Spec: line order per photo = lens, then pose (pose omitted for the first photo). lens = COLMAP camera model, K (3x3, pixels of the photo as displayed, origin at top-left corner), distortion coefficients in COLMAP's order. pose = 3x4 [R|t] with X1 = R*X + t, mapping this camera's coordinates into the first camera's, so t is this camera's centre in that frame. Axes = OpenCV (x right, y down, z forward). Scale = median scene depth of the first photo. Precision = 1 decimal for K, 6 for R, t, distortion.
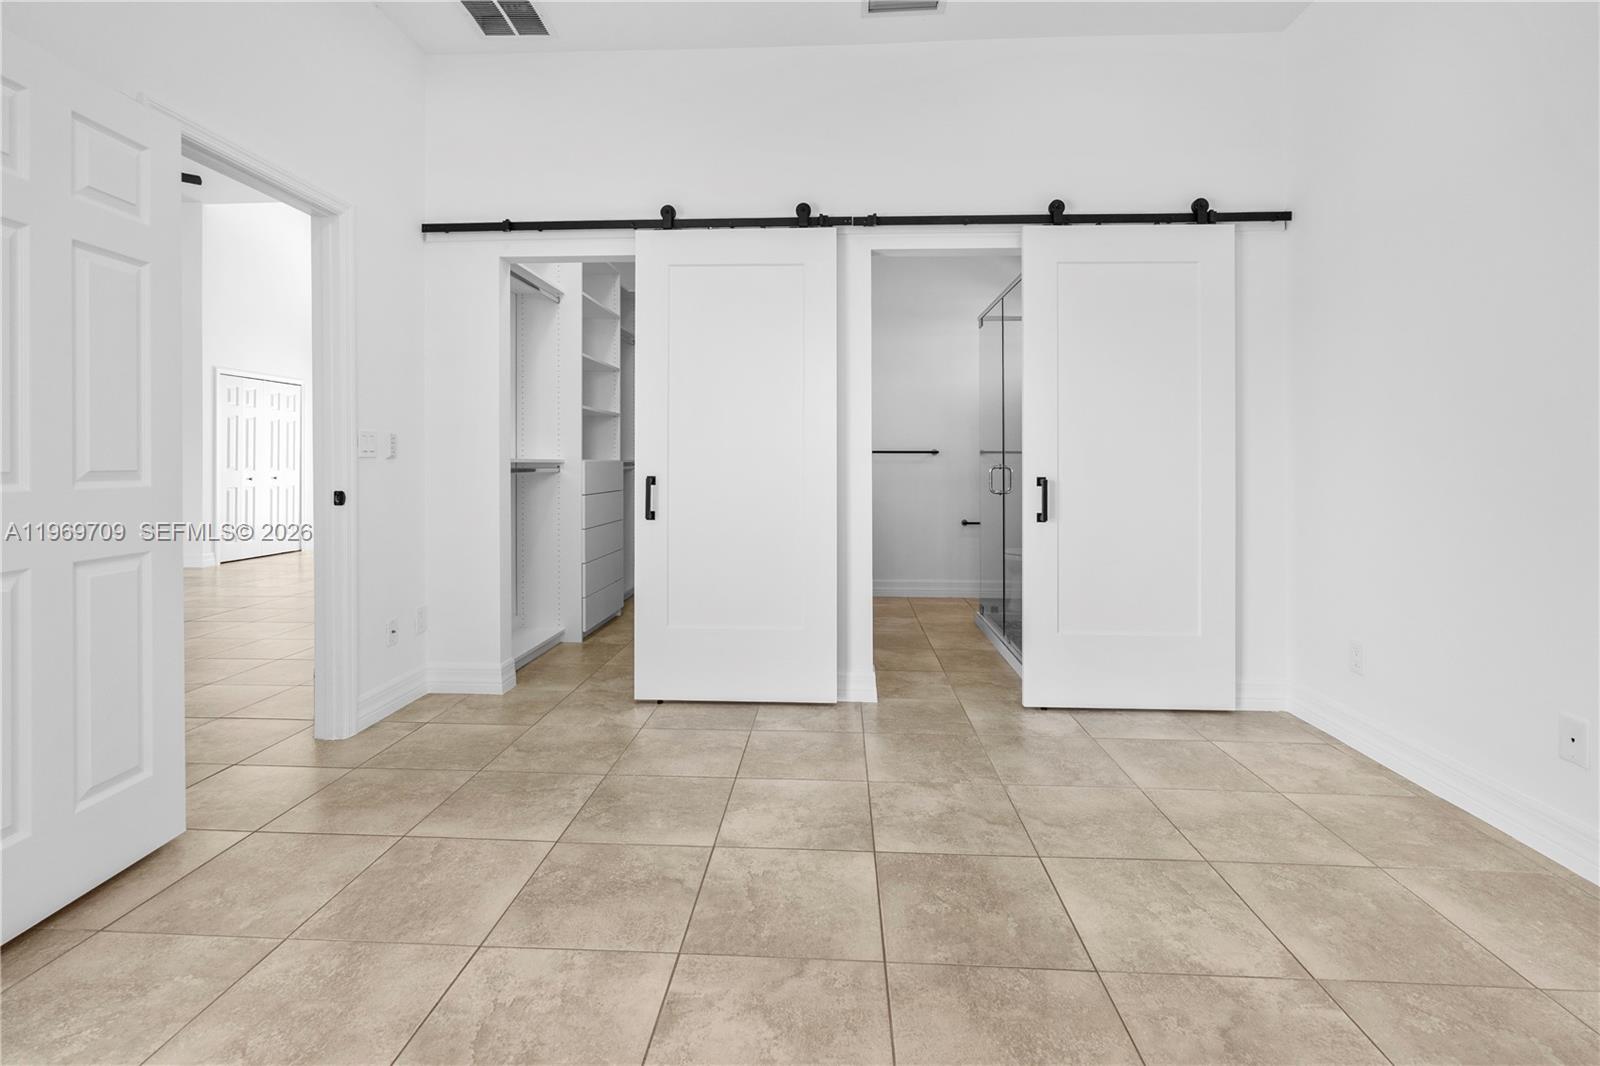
lens RADIAL K [[722.5, 0, 821.6], [0, 722.5, 454.9], [0, 0, 1]] dist [-0.004577, -0.001699]
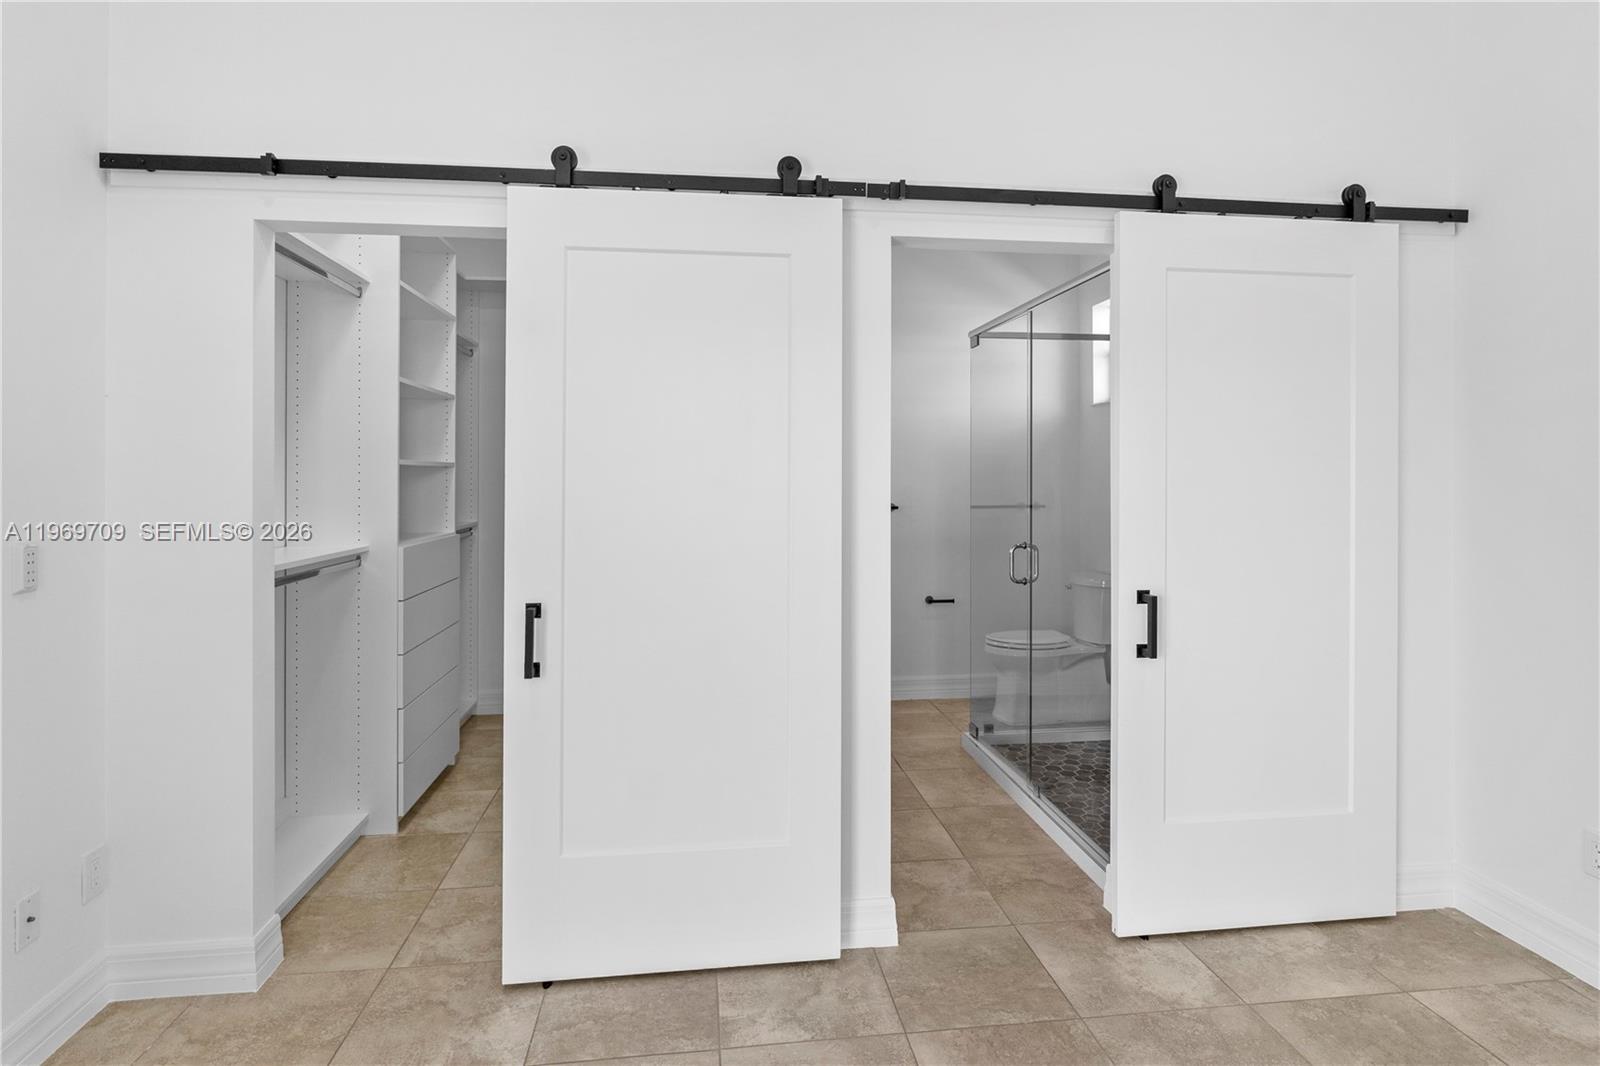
lens RADIAL K [[824.8, 0, 801.3], [0, 824.8, 461.3], [0, 0, 1]] dist [-0.002051, -0.000119]
pose [[0.987359, 0.002348, 0.158485, -0.125839], [-0.001675, 0.999989, -0.004379, -0.083064], [-0.158494, 0.004058, 0.987352, 0.296971]]
